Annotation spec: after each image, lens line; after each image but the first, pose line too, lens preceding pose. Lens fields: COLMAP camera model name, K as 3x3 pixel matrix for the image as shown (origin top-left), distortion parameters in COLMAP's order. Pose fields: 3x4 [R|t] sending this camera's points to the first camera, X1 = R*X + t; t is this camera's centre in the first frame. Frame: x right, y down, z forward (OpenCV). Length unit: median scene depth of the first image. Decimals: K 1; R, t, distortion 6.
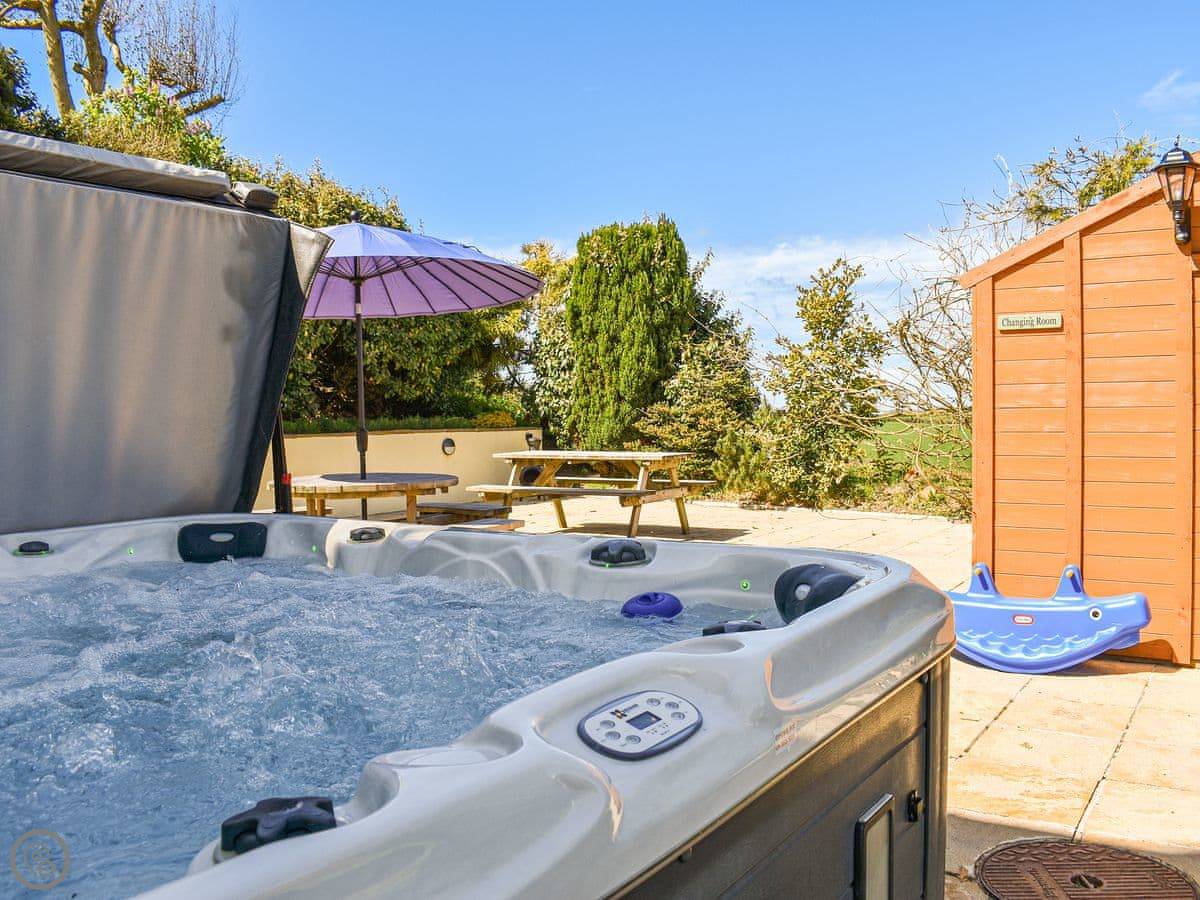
lens RADIAL K [[1069.5, 0, 608.2], [0, 1069.5, 457.2], [0, 0, 1]] dist [-0.095809, 0.009445]
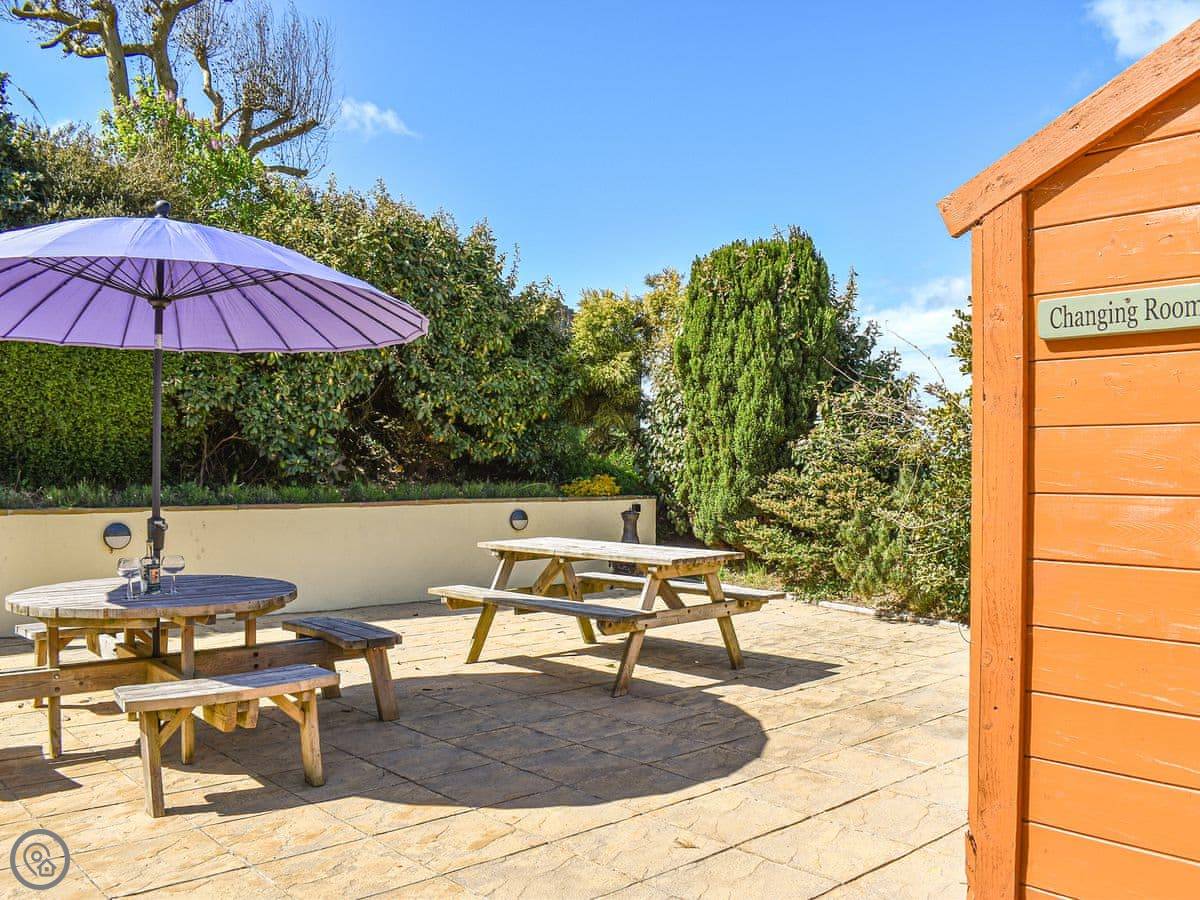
lens RADIAL K [[1069.5, 0, 599.0], [0, 1069.5, 456.9], [0, 0, 1]] dist [-0.095809, 0.009445]
pose [[0.966768, 0.011981, -0.255373, 0.114211], [-0.024328, 0.998680, -0.045244, -0.022105], [0.254494, 0.049953, 0.965783, 0.223768]]
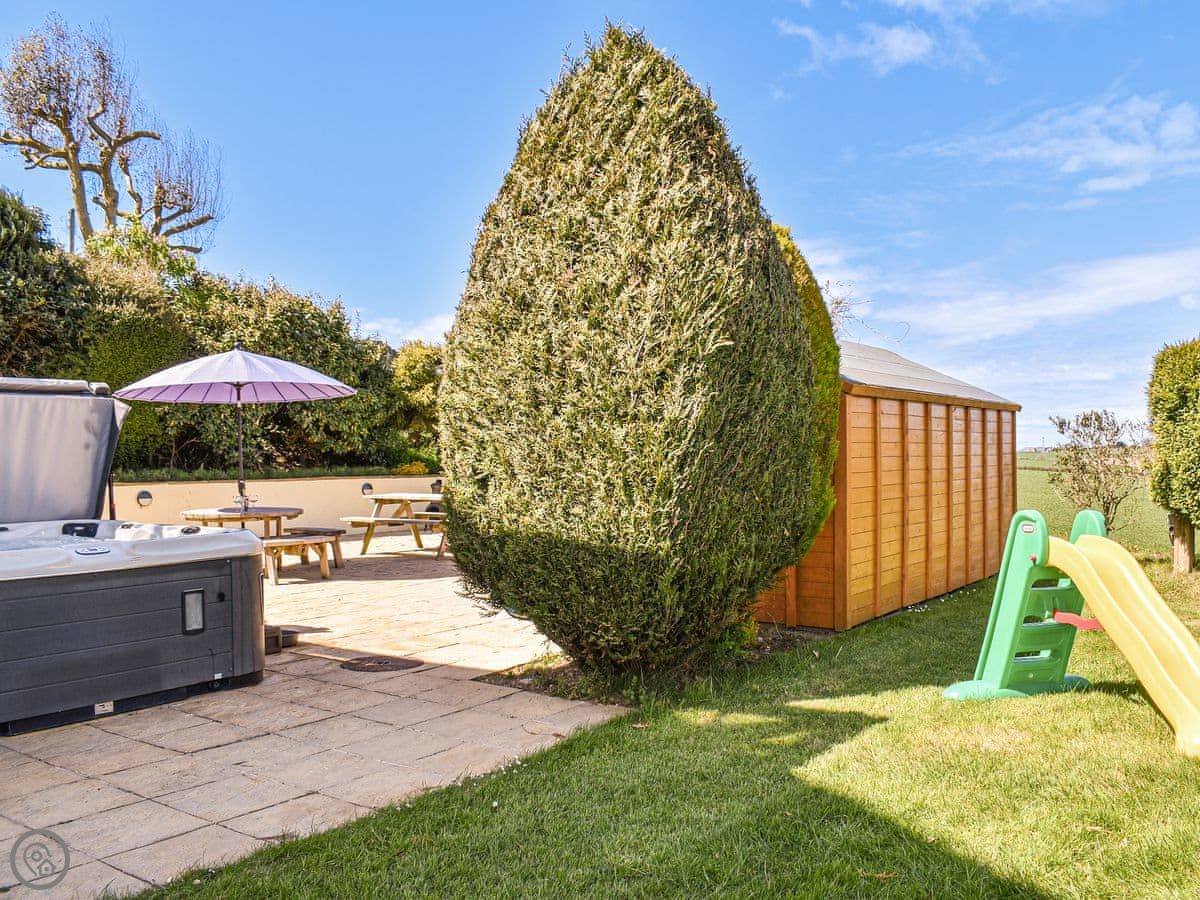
lens RADIAL K [[1069.5, 0, 653.8], [0, 1069.5, 475.7], [0, 0, 1]] dist [-0.095809, 0.009445]
pose [[0.999917, 0.007811, -0.010271, 0.214937], [-0.008035, 0.999727, -0.021933, -0.001163], [0.010097, 0.022013, 0.999707, -0.307160]]
